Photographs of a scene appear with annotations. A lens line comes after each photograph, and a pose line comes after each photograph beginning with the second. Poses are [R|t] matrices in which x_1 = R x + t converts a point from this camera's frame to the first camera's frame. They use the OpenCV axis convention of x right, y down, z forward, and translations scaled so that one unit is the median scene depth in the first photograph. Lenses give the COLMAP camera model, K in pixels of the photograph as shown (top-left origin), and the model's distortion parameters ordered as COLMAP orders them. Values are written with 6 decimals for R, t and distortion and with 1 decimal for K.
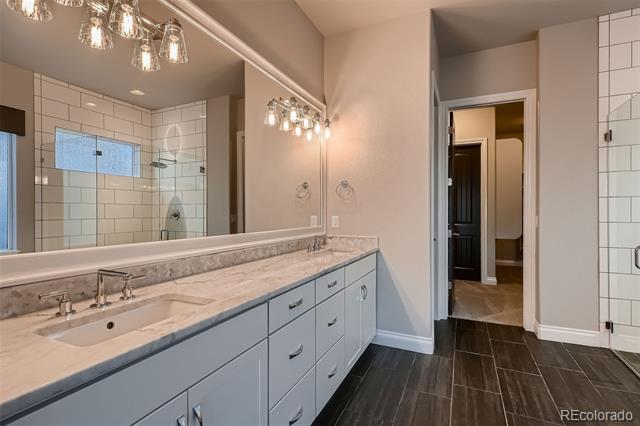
lens RADIAL K [[313.2, 0, 321.2], [0, 313.2, 213.3], [0, 0, 1]] dist [0.020030, -0.002988]
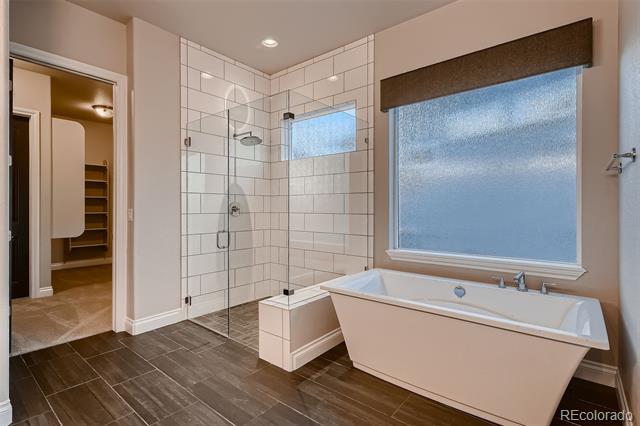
lens RADIAL K [[313.2, 0, 319.8], [0, 313.2, 208.9], [0, 0, 1]] dist [0.020030, -0.002988]
pose [[0.262618, -0.001936, 0.964898, -0.102786], [0.004437, 0.999990, 0.000799, 0.010565], [-0.964890, 0.004072, 0.262624, 0.199771]]
